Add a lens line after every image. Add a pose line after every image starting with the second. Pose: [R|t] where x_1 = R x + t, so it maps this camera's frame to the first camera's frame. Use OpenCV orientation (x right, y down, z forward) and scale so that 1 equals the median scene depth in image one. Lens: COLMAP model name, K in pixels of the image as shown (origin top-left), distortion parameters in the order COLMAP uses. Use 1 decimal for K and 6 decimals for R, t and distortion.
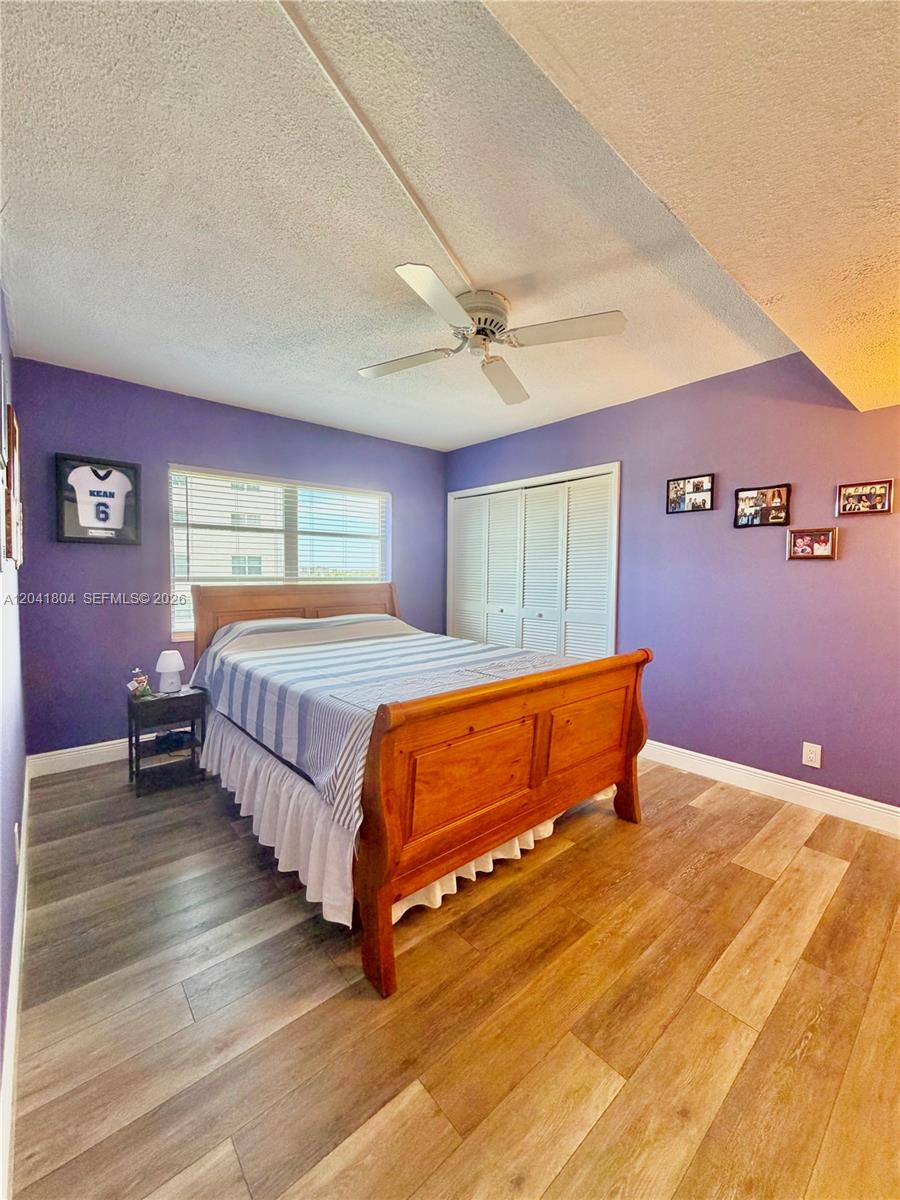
lens RADIAL K [[476.2, 0, 452.7], [0, 476.2, 598.4], [0, 0, 1]] dist [0.001783, 0.000215]
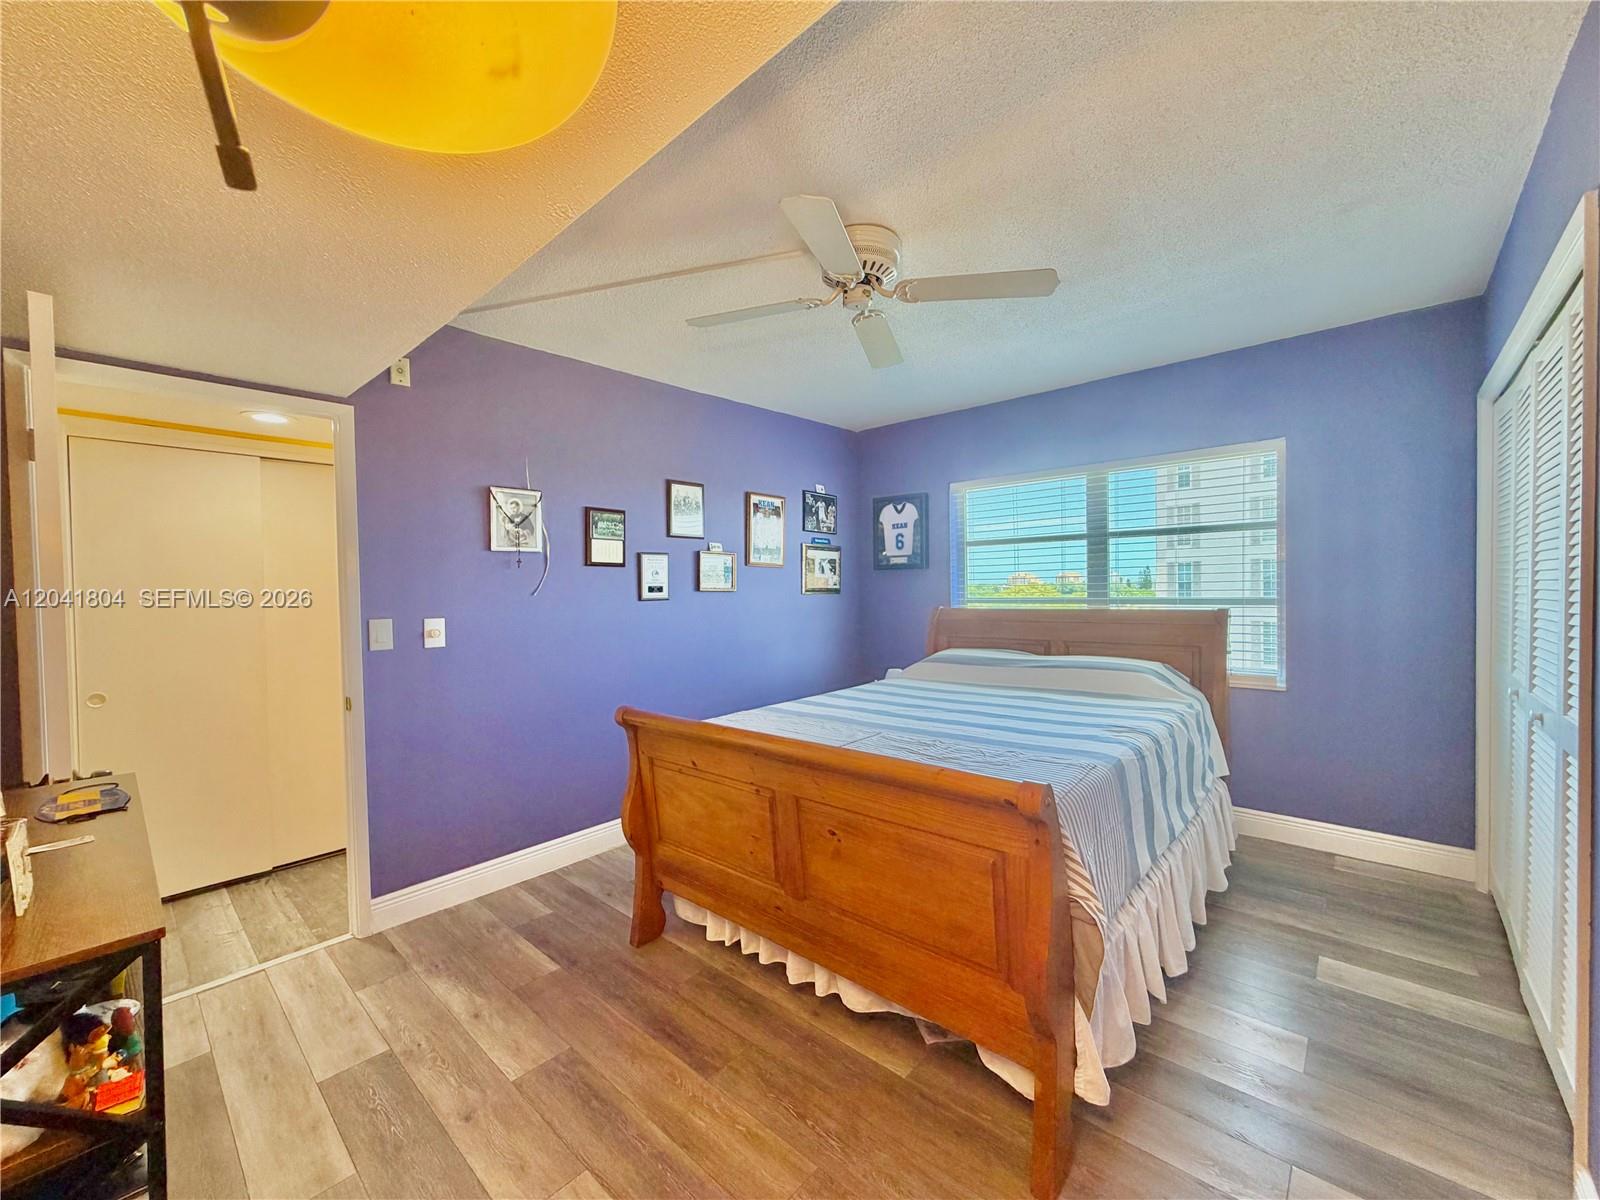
lens RADIAL K [[634.9, 0, 797.4], [0, 634.9, 597.5], [0, 0, 1]] dist [0.001783, 0.000215]
pose [[0.126245, 0.007190, -0.991973, 1.054528], [-0.035543, 0.999364, 0.002720, -0.060319], [0.991362, 0.034914, 0.126421, 0.804963]]
